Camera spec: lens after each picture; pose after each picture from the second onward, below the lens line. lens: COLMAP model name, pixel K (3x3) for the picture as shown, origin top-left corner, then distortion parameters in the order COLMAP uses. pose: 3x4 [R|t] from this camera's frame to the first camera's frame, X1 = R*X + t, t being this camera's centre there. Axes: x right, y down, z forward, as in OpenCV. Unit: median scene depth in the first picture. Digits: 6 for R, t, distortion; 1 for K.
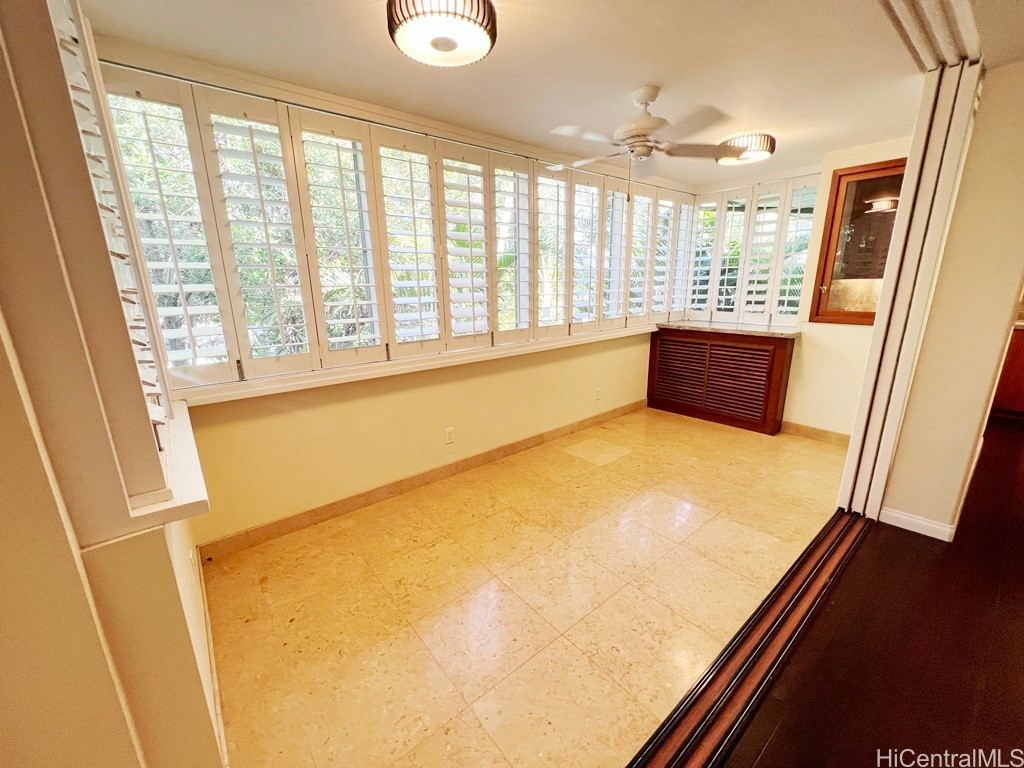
lens RADIAL K [[406.9, 0, 512.0], [0, 406.9, 384.0], [0, 0, 1]] dist [0.000021, 0.000203]
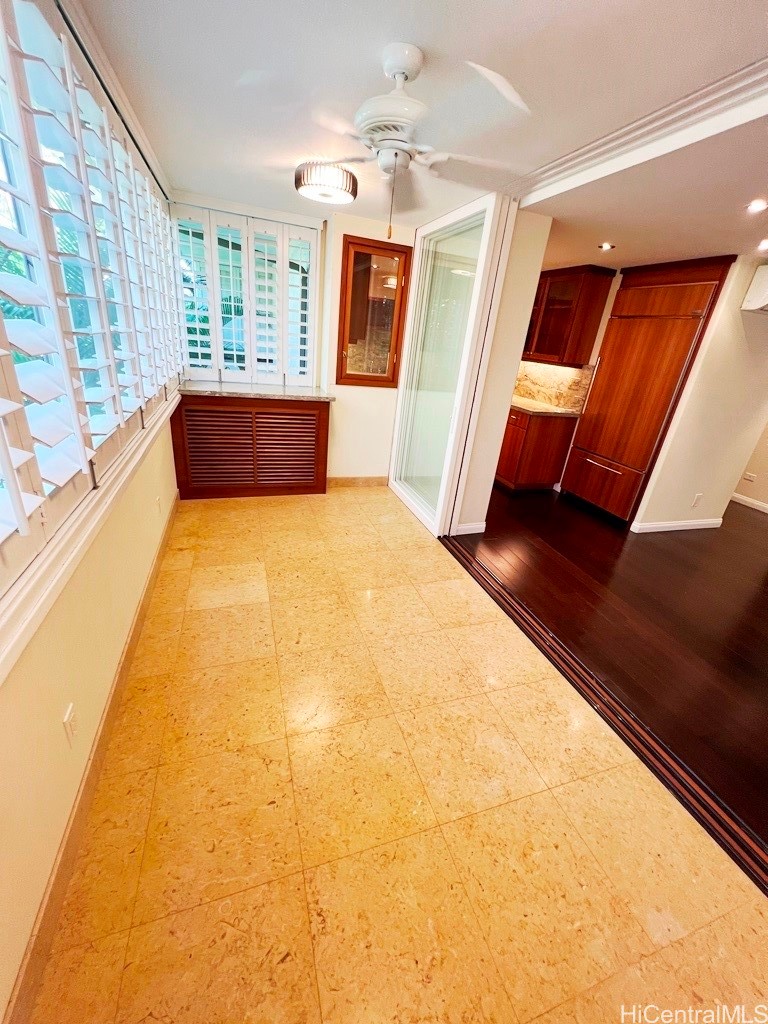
lens RADIAL K [[406.9, 0, 384.0], [0, 406.9, 512.0], [0, 0, 1]] dist [0.000021, 0.000203]
pose [[0.349695, -0.325066, 0.878661, -0.273262], [0.126627, 0.945669, 0.299460, -0.131348], [-0.928267, 0.006542, 0.371858, 0.451591]]
